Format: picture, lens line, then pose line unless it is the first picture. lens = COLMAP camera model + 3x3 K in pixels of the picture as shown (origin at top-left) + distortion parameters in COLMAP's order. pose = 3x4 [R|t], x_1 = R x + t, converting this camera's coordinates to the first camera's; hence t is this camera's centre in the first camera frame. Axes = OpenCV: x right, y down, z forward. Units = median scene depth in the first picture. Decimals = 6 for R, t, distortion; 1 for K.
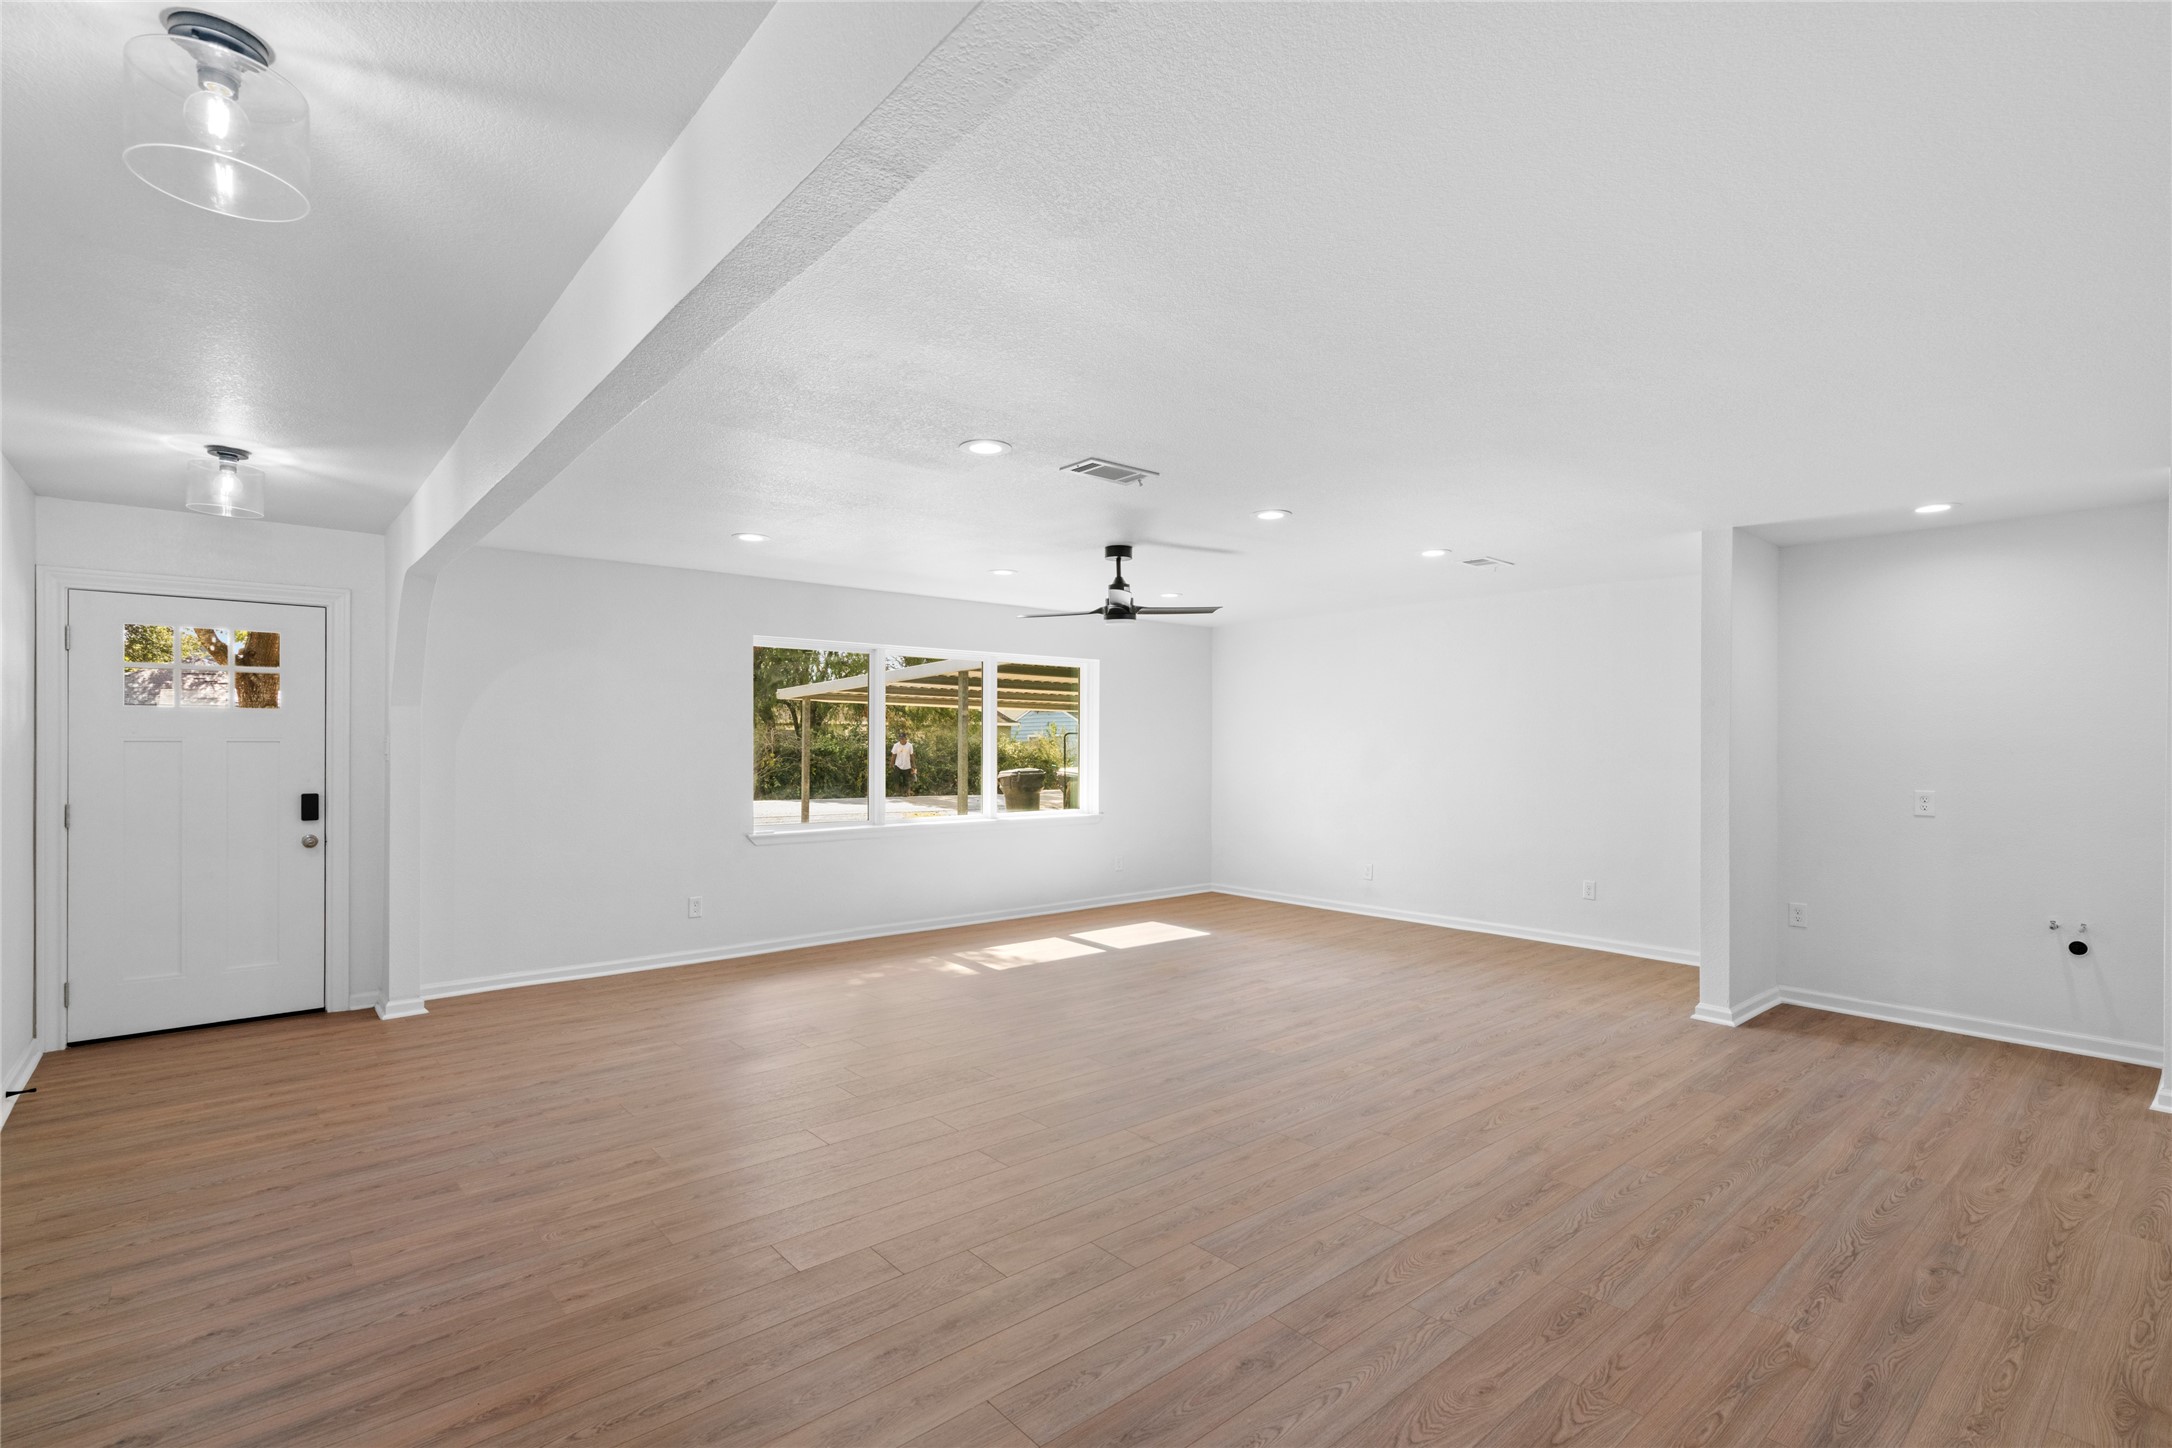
lens RADIAL K [[1008.0, 0, 1077.2], [0, 1008.0, 739.1], [0, 0, 1]] dist [0.001223, -0.000159]
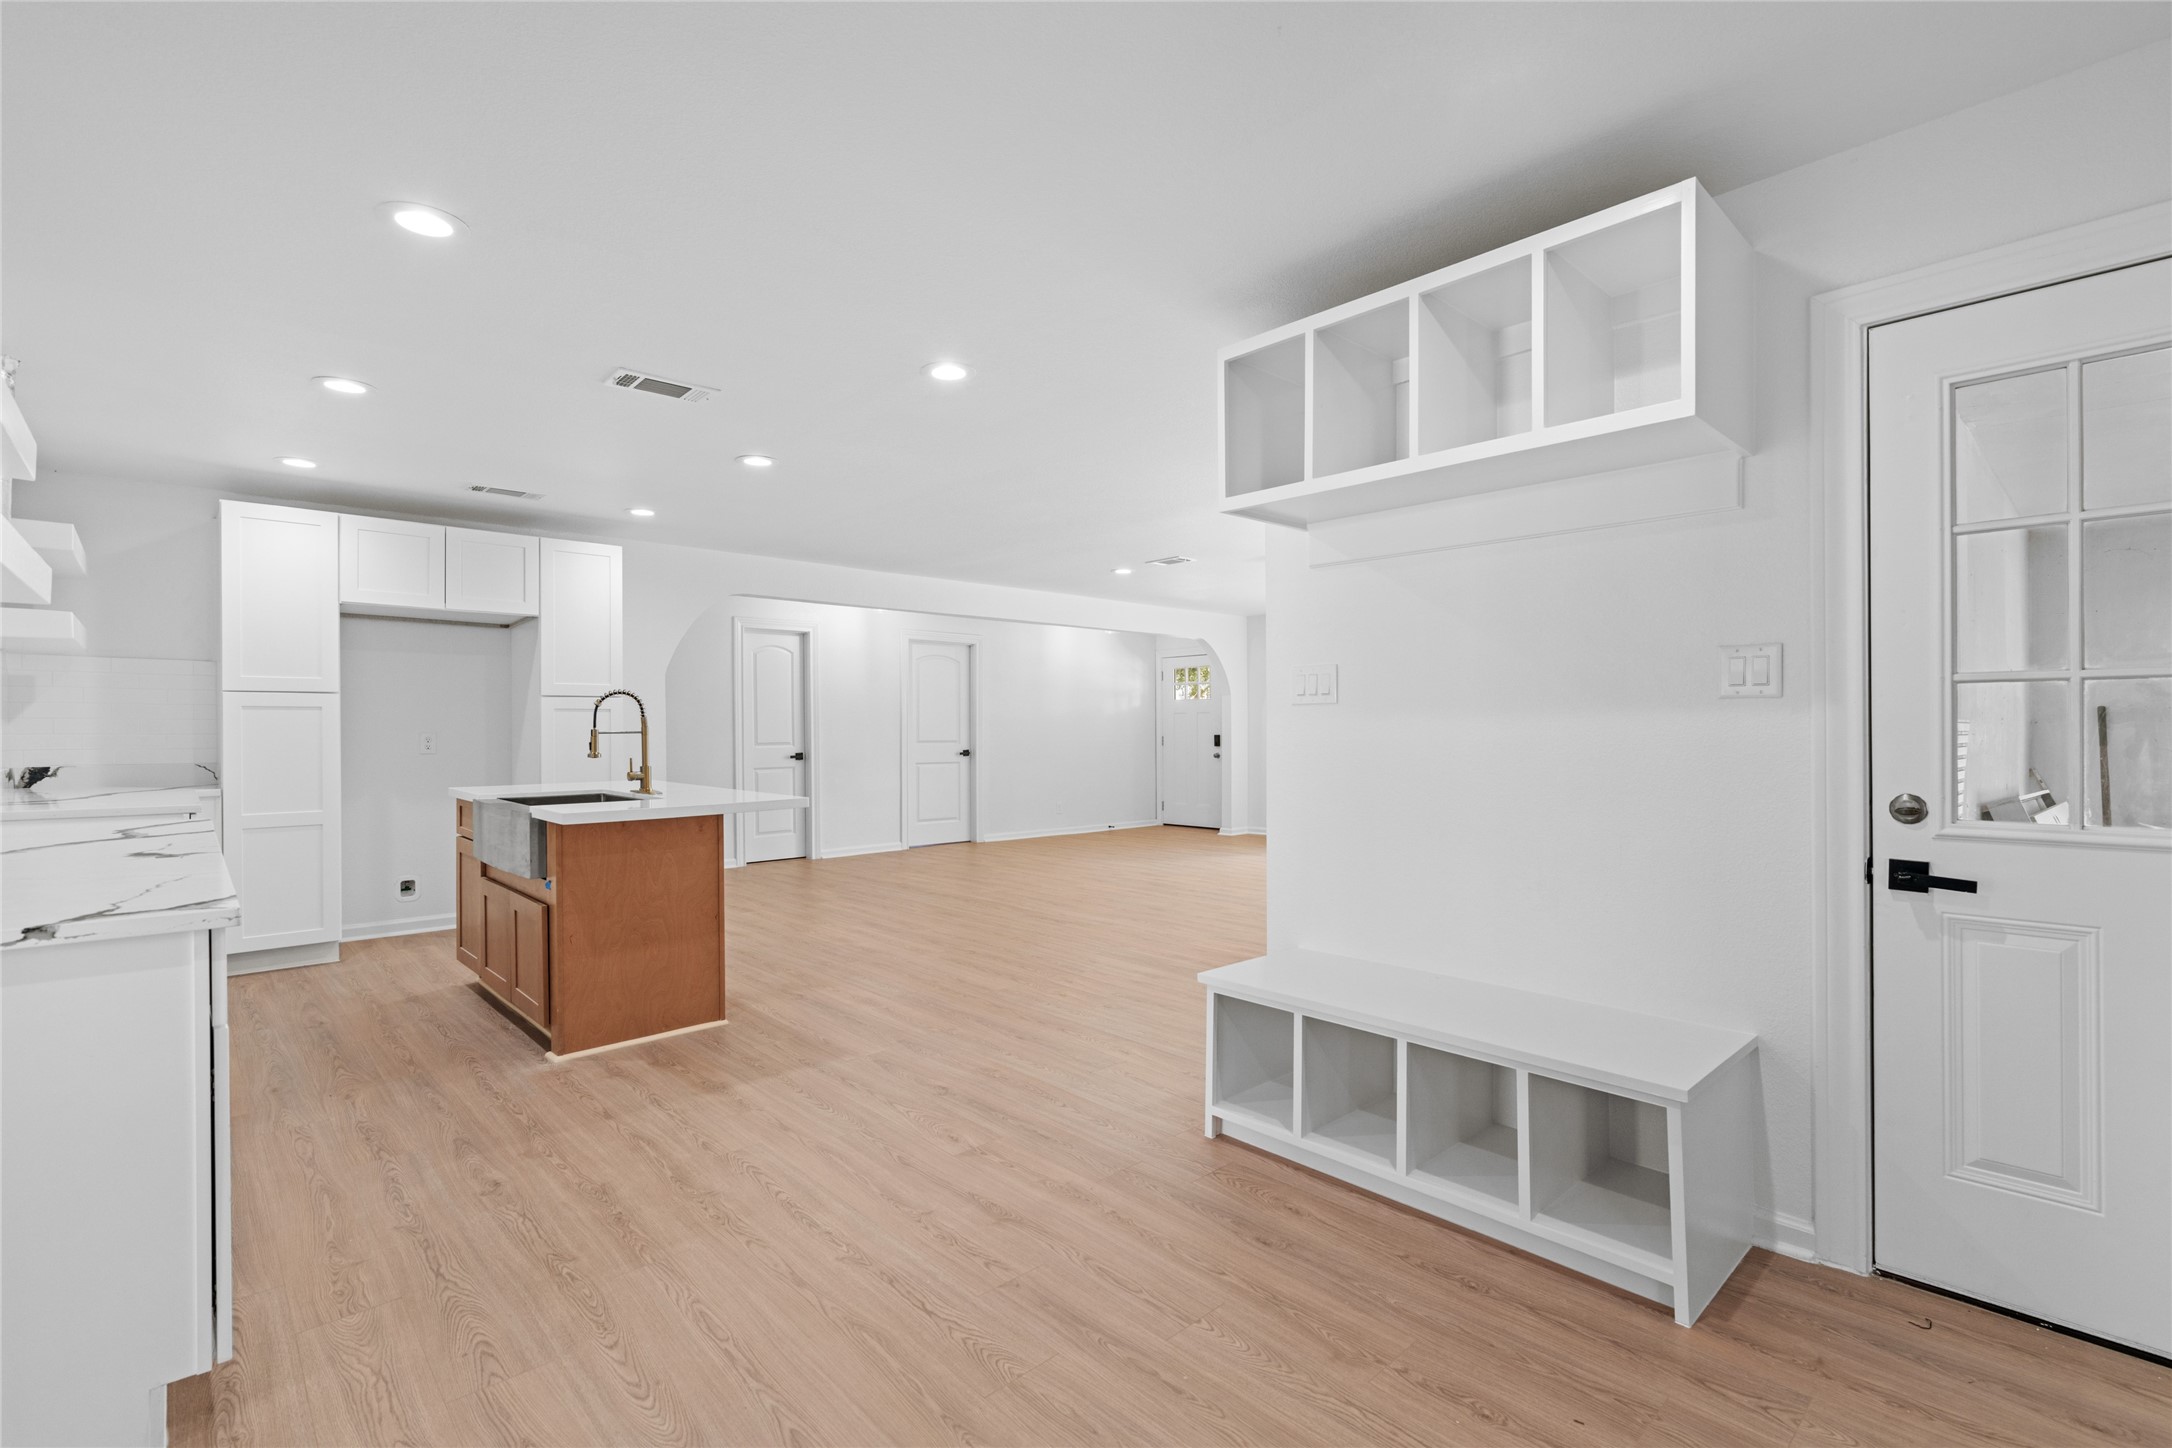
lens RADIAL K [[983.3, 0, 1081.4], [0, 983.3, 730.0], [0, 0, 1]] dist [-0.000675, 0.000433]
pose [[0.040455, -0.002172, -0.999179, 1.682864], [0.009416, 0.999954, -0.001793, 0.050252], [0.999137, -0.009336, 0.040474, 0.677244]]
